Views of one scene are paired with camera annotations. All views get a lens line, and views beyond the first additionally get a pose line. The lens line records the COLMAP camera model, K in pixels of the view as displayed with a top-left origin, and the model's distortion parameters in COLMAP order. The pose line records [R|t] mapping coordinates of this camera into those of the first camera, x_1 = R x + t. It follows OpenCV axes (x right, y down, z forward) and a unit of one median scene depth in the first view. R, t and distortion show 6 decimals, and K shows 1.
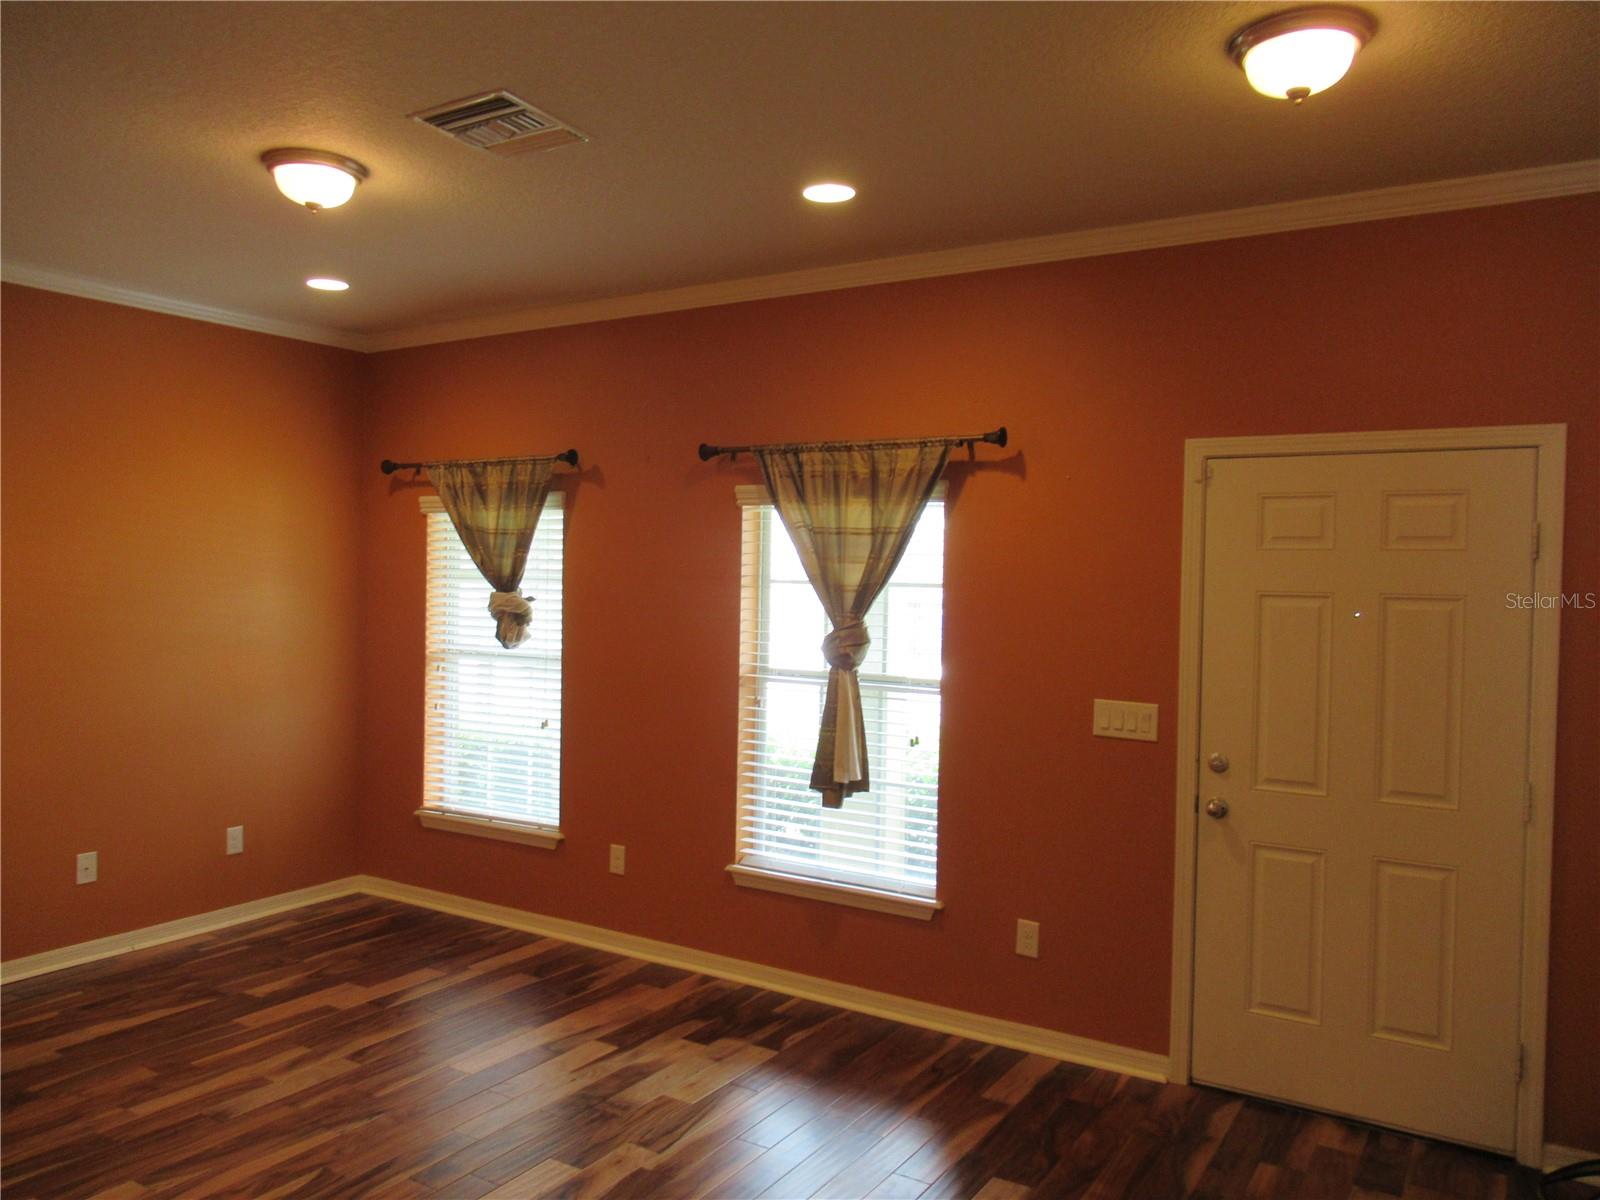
lens RADIAL K [[1195.9, 0, 800.4], [0, 1195.9, 598.6], [0, 0, 1]] dist [-0.002835, -0.003113]
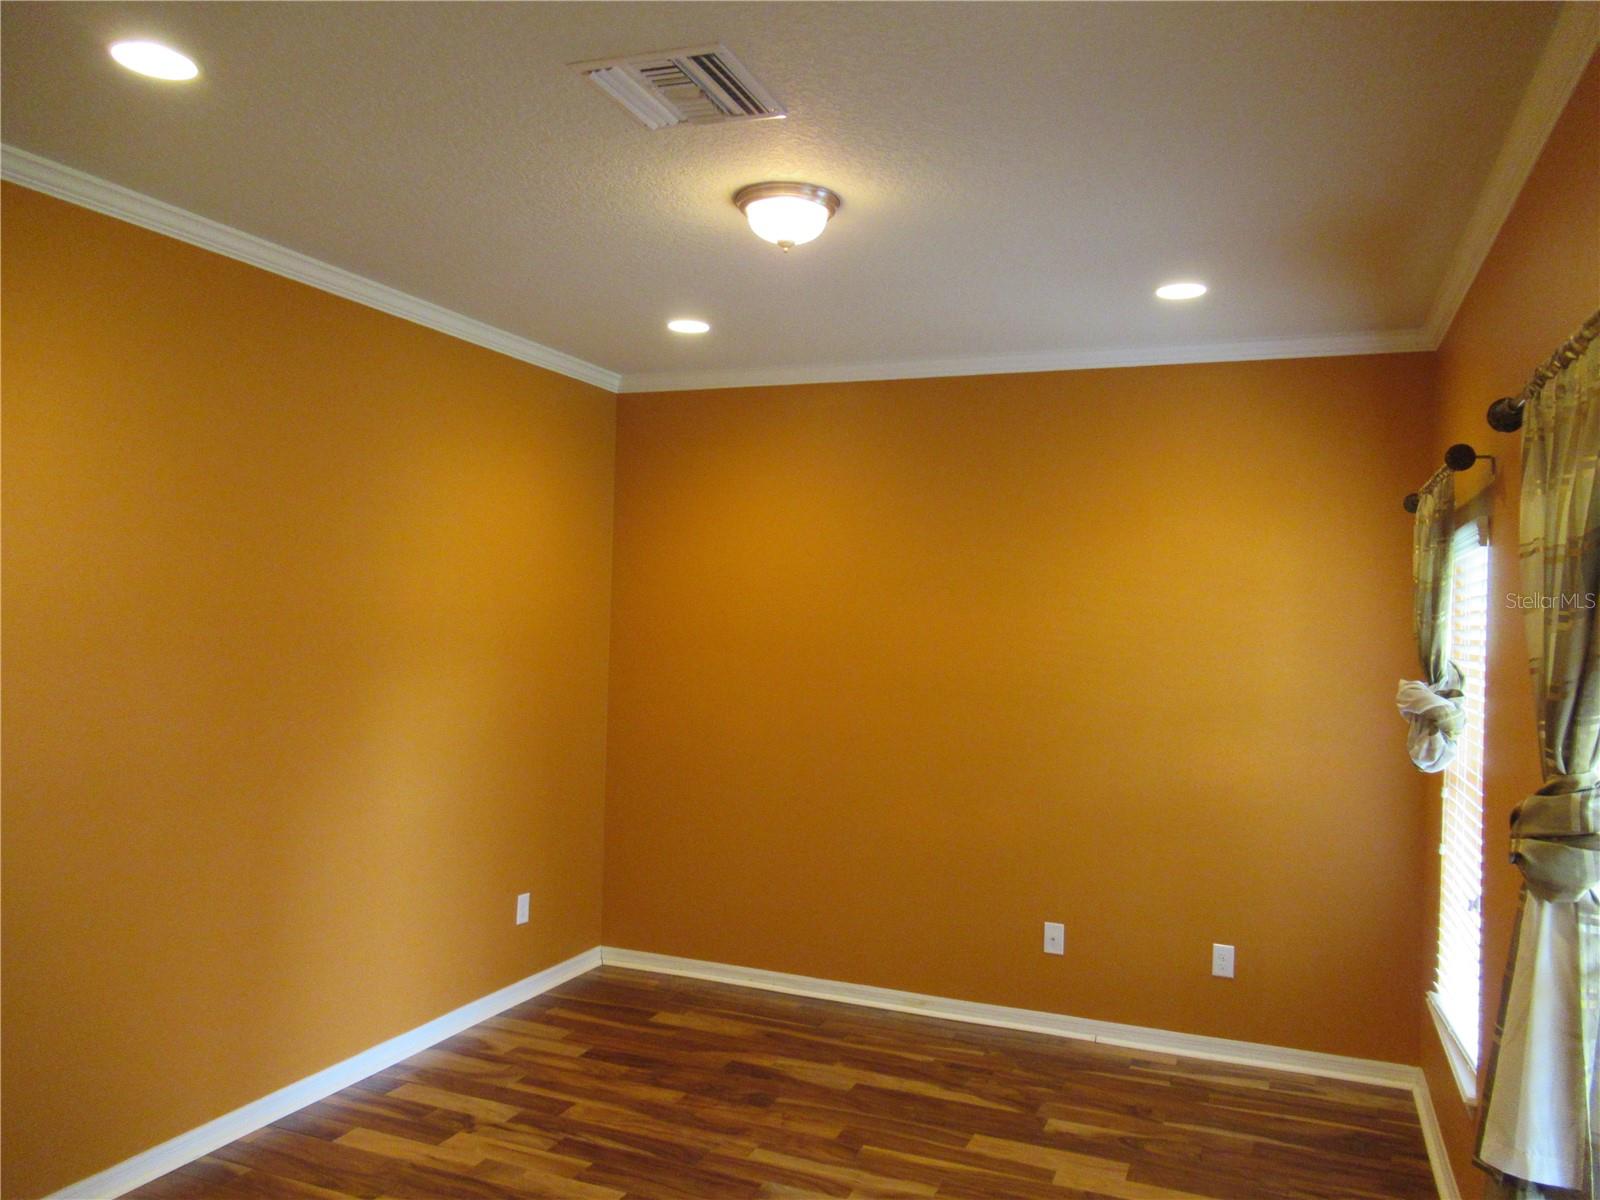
lens RADIAL K [[1195.9, 0, 802.8], [0, 1195.9, 603.0], [0, 0, 1]] dist [-0.002835, -0.003113]
pose [[0.179708, -0.019527, -0.983526, 0.361478], [-0.047542, 0.998462, -0.028510, -0.016091], [0.982570, 0.051882, 0.178504, 0.619408]]
